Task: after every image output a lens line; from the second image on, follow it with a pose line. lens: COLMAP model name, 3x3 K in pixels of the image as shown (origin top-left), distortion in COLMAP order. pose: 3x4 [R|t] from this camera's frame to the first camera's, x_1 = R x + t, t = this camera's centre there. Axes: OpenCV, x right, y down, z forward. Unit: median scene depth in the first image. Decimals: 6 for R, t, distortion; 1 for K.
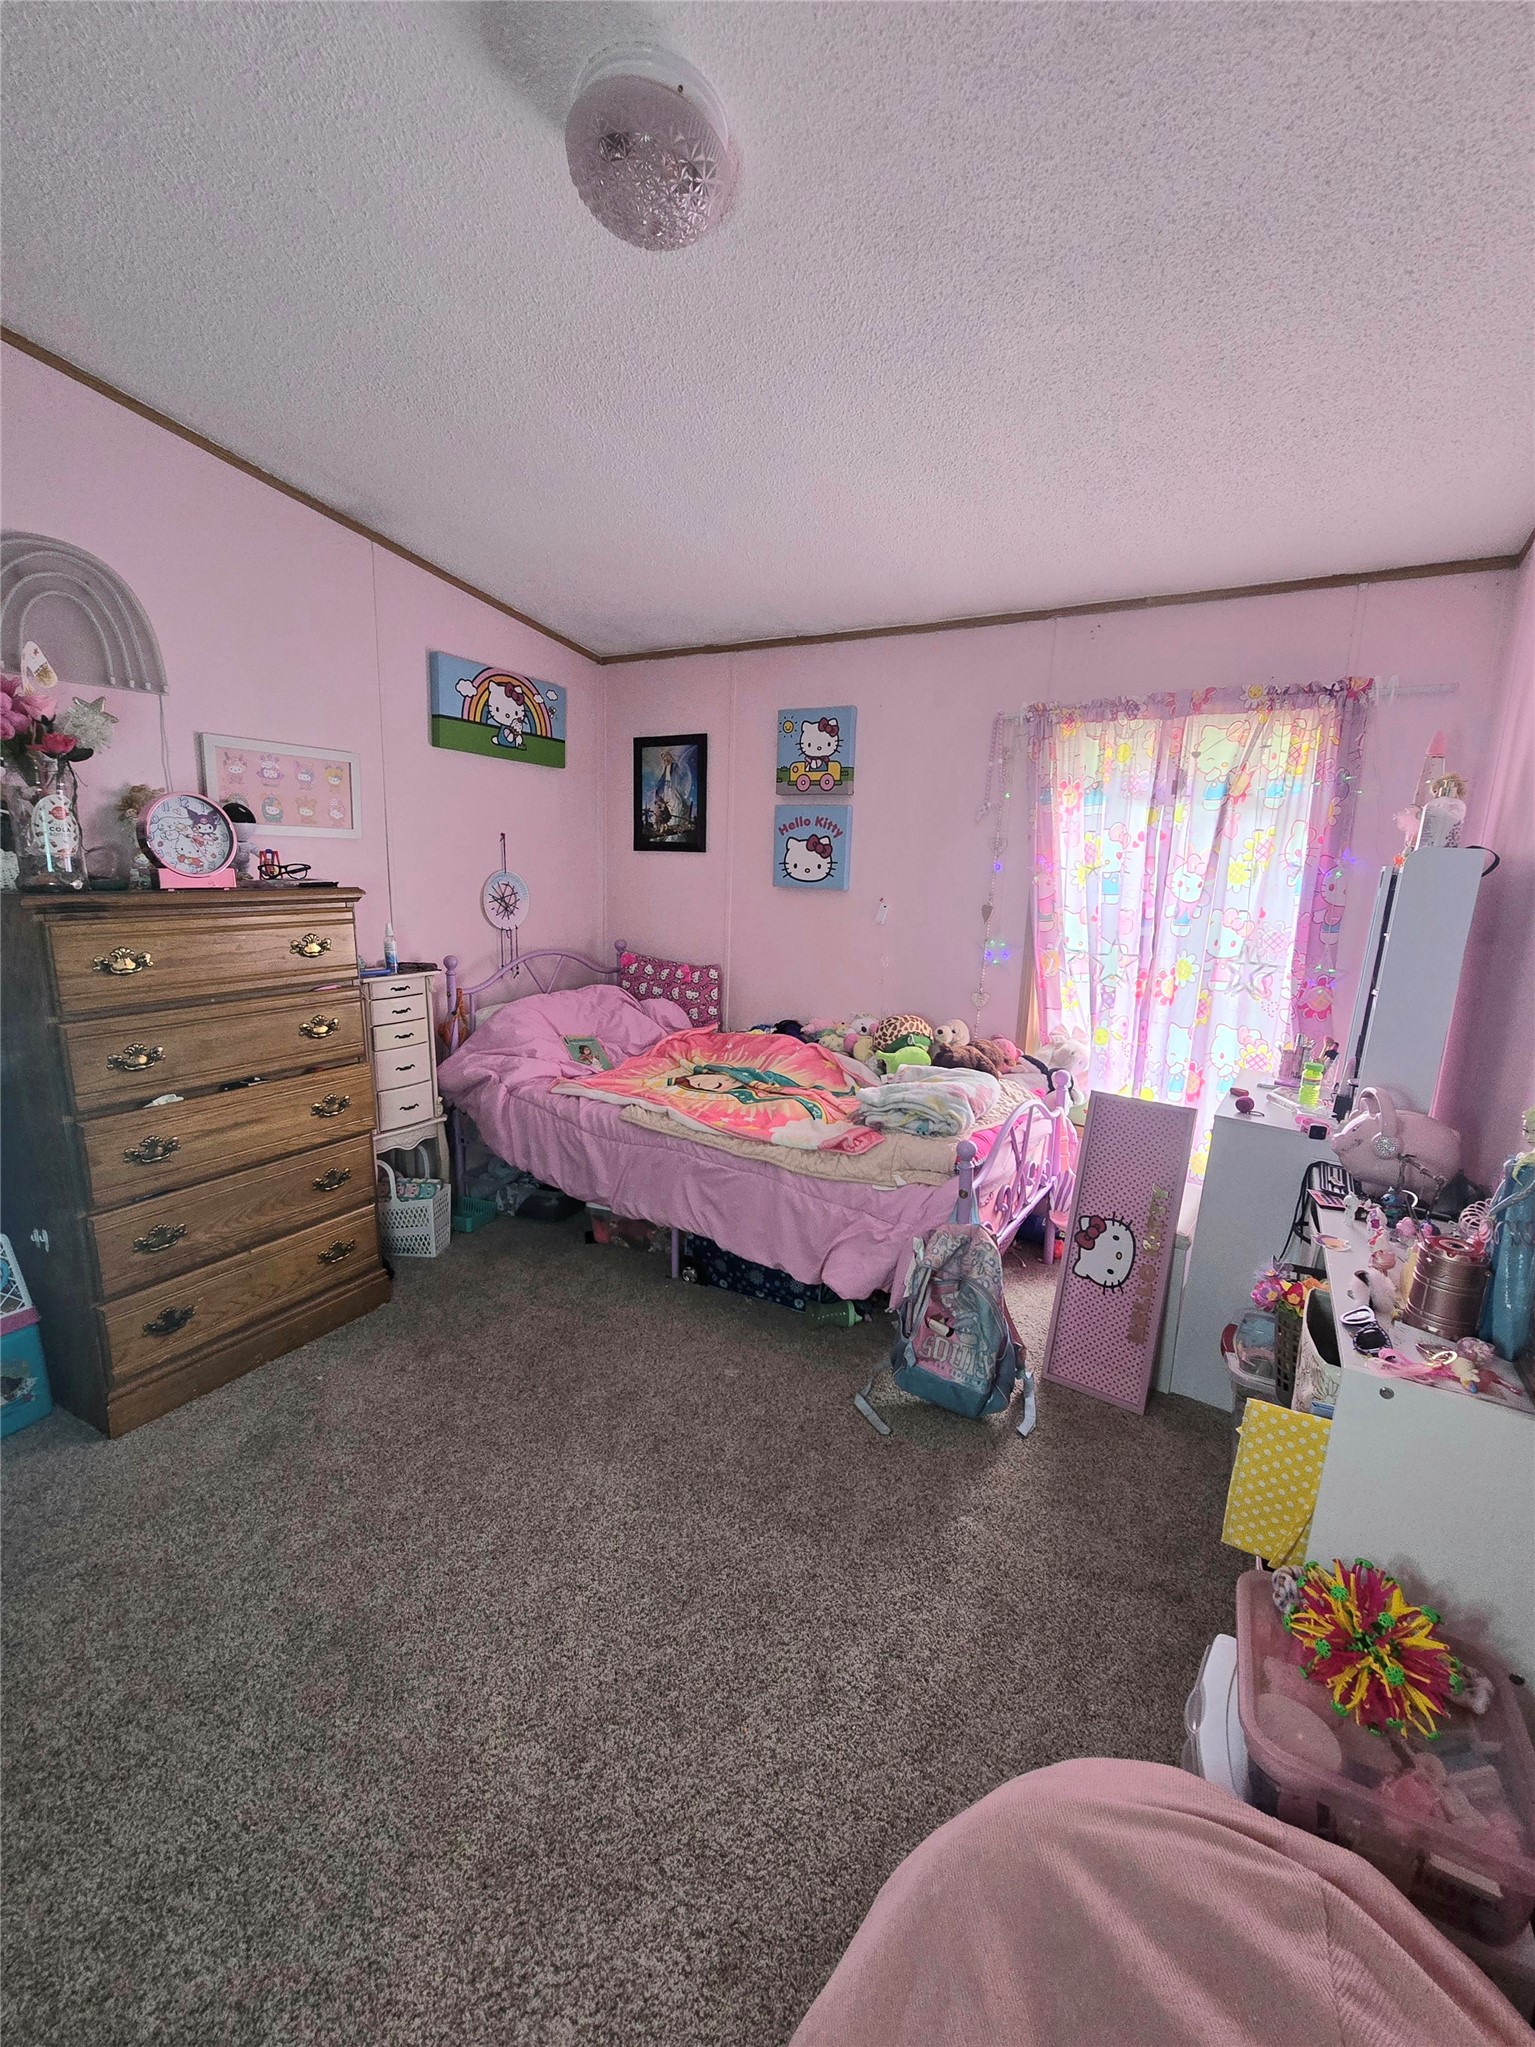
lens RADIAL K [[864.7, 0, 772.7], [0, 864.7, 1024.7], [0, 0, 1]] dist [-0.004346, 0.000782]
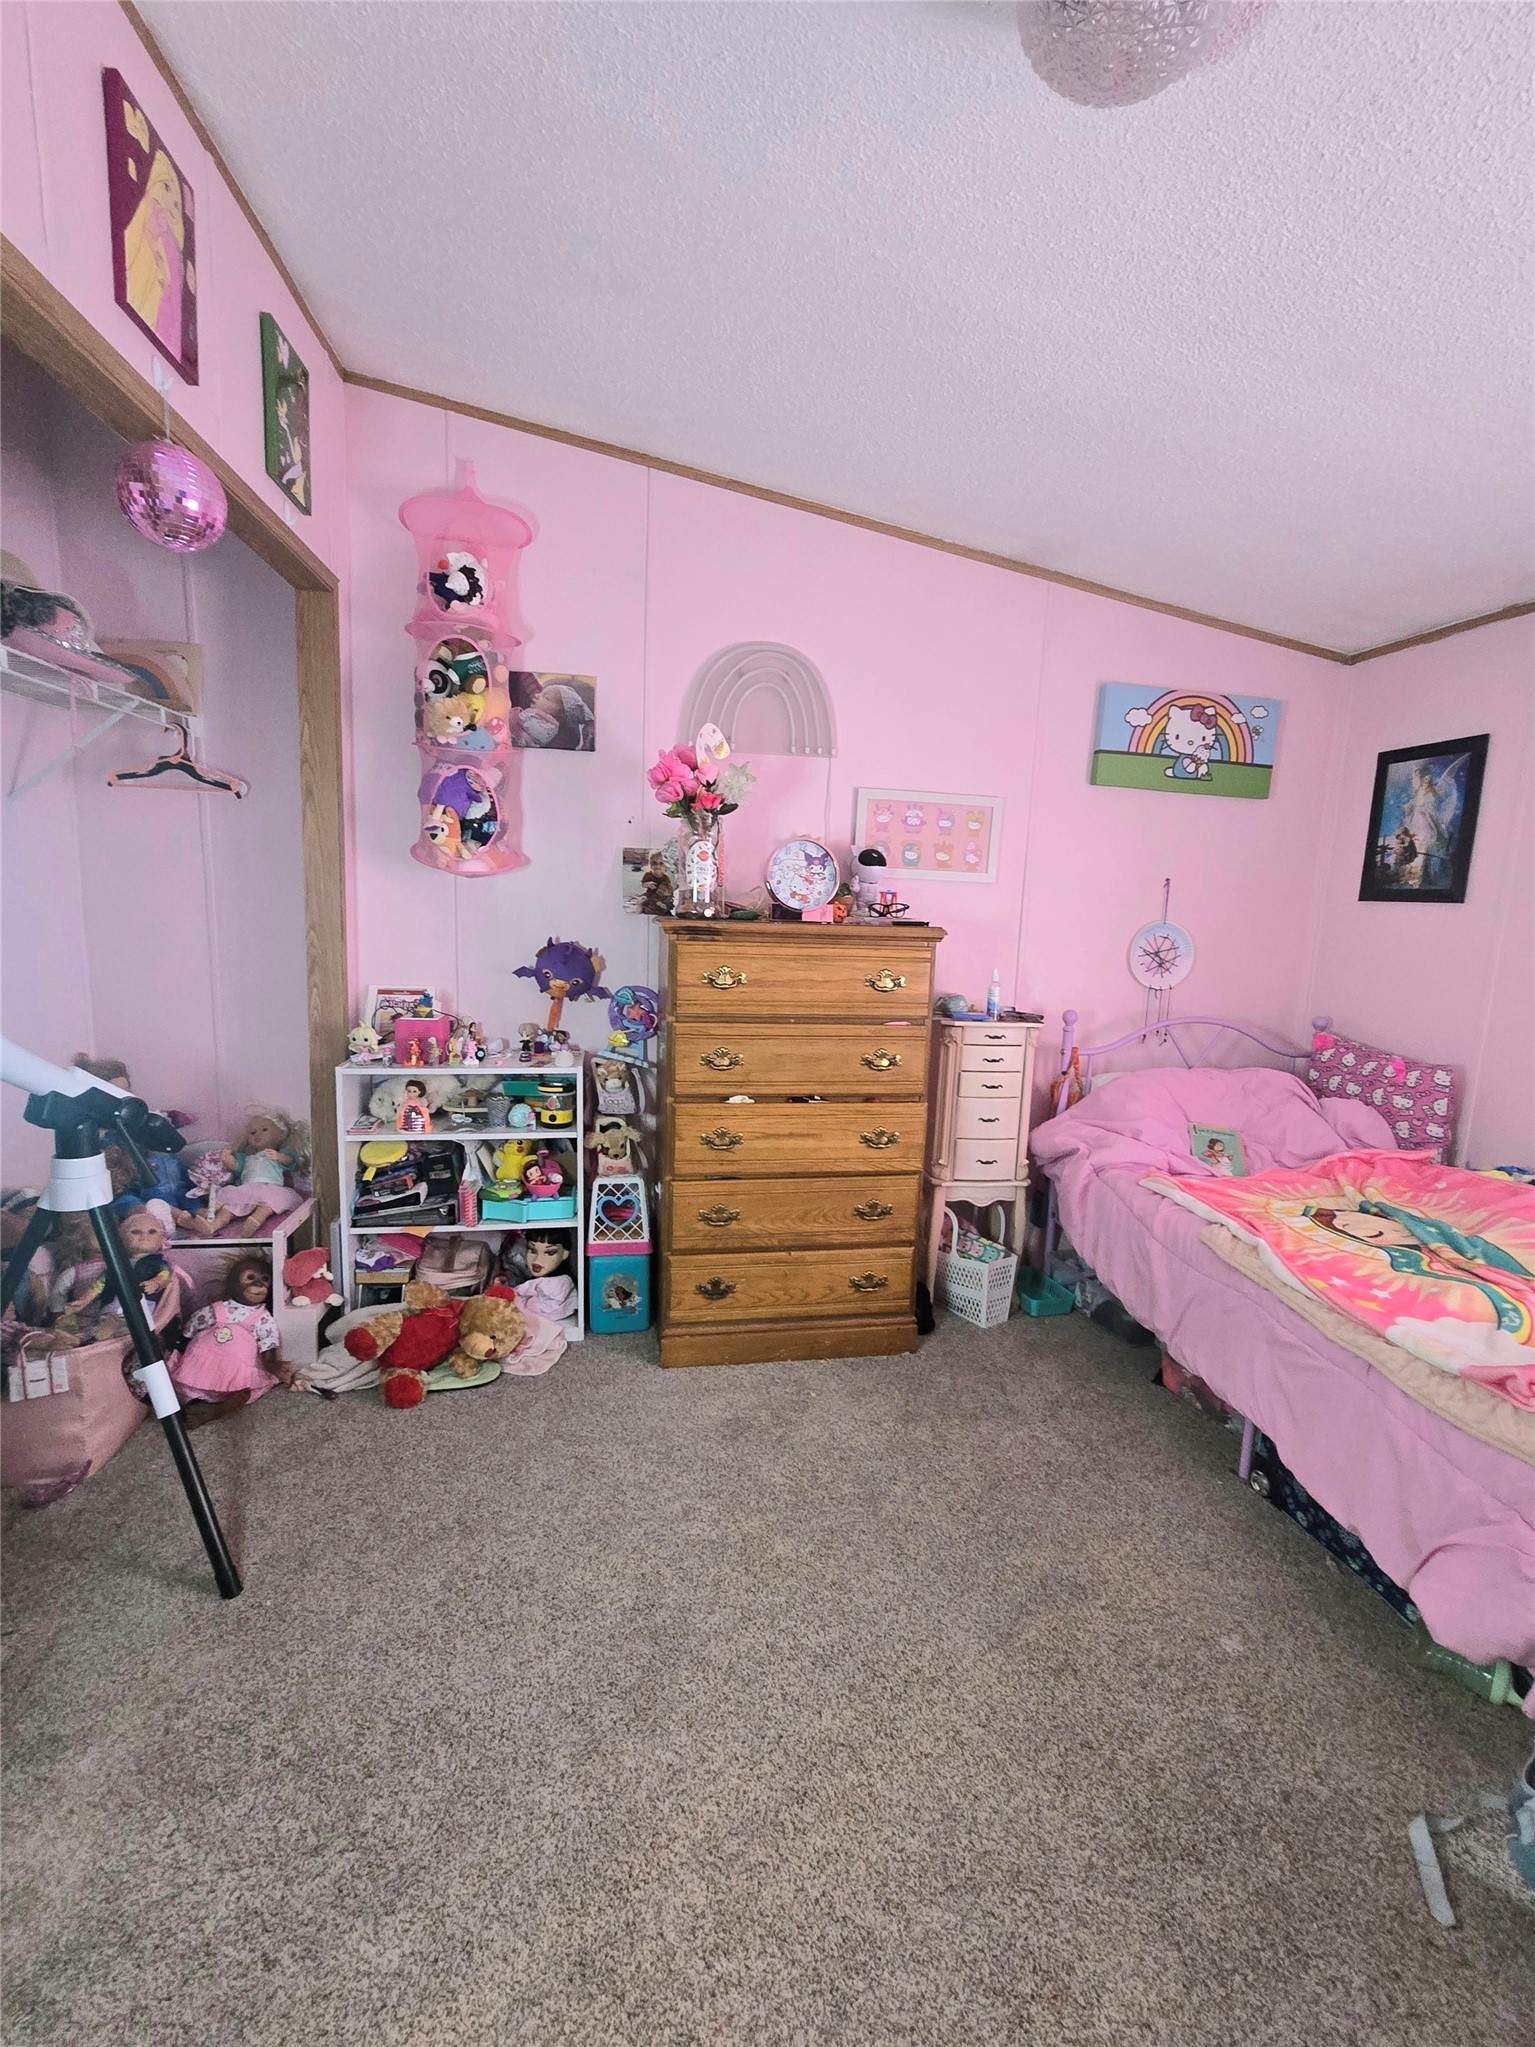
lens RADIAL K [[898.7, 0, 771.8], [0, 898.7, 1026.6], [0, 0, 1]] dist [-0.008746, 0.000397]
pose [[0.633566, 0.111916, -0.765552, 0.167732], [-0.168182, 0.985744, 0.004919, -0.015893], [0.755188, 0.125635, 0.643355, 0.172478]]
